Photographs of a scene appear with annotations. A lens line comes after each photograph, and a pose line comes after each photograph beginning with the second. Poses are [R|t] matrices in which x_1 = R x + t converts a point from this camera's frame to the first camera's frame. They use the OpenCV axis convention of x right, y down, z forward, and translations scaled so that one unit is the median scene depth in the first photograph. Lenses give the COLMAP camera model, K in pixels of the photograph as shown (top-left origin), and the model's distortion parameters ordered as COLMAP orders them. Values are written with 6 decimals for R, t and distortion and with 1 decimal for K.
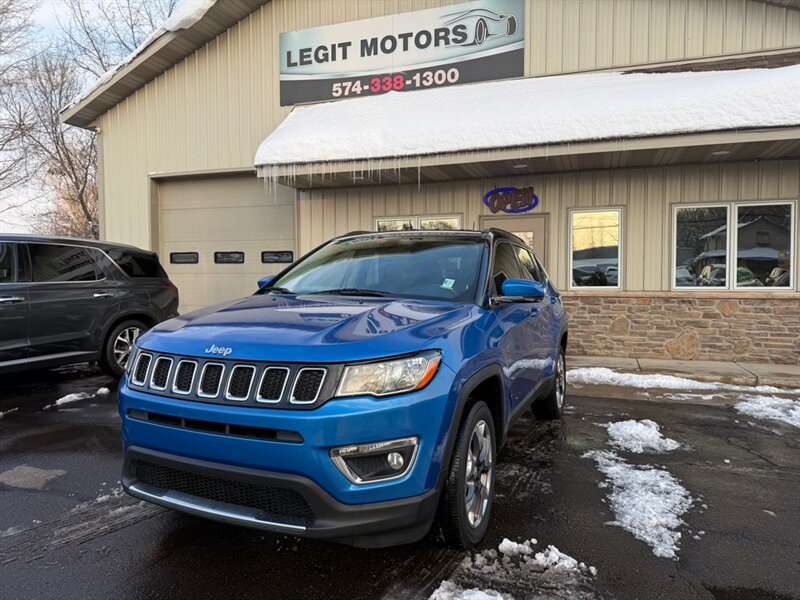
lens RADIAL K [[549.4, 0, 387.3], [0, 549.4, 315.4], [0, 0, 1]] dist [0.017014, -0.026859]
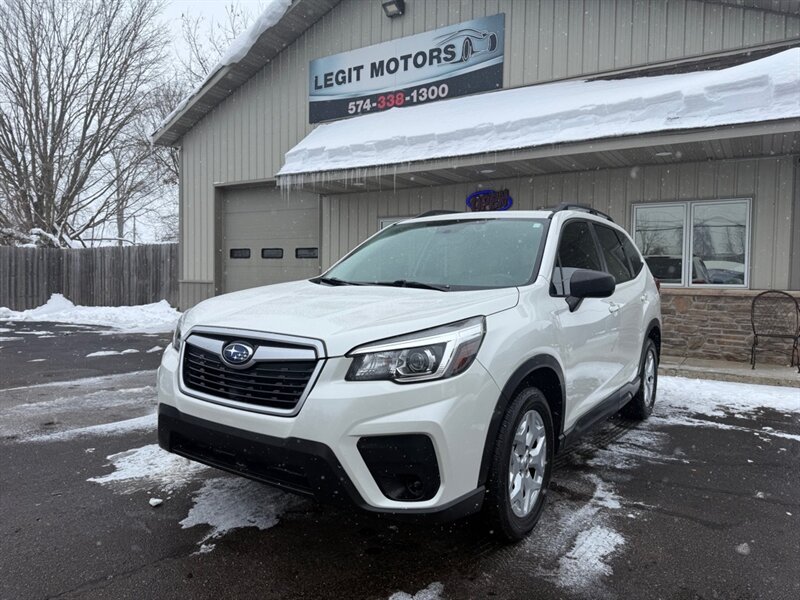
lens RADIAL K [[549.4, 0, 405.0], [0, 549.4, 311.5], [0, 0, 1]] dist [0.017014, -0.026859]
pose [[0.974734, 0.029100, -0.221463, 0.298942], [-0.030121, 0.999546, -0.001233, 0.014271], [0.221326, 0.007872, 0.975168, -0.097414]]
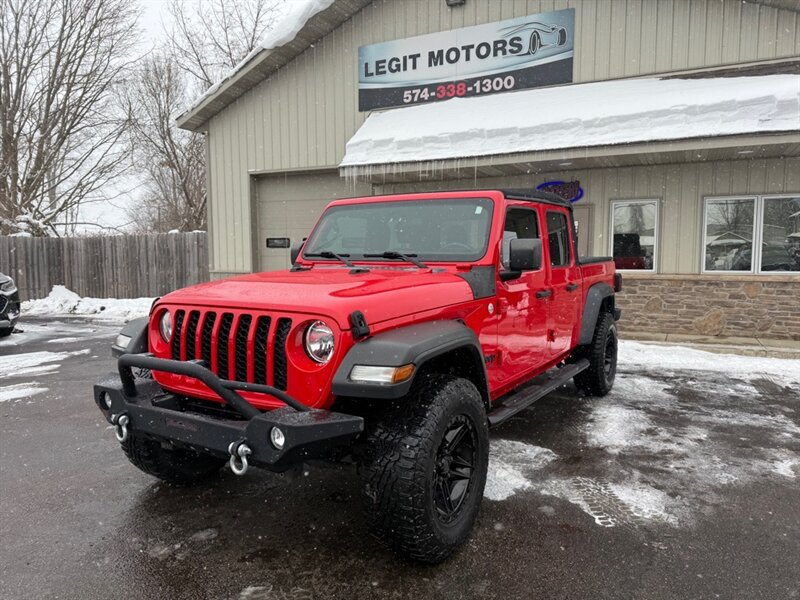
lens RADIAL K [[549.4, 0, 396.0], [0, 549.4, 315.4], [0, 0, 1]] dist [0.017014, -0.026859]
pose [[0.993166, 0.013628, -0.115916, 0.025284], [-0.008217, 0.998860, 0.047028, -0.007497], [0.116425, -0.045755, 0.992145, -0.172742]]
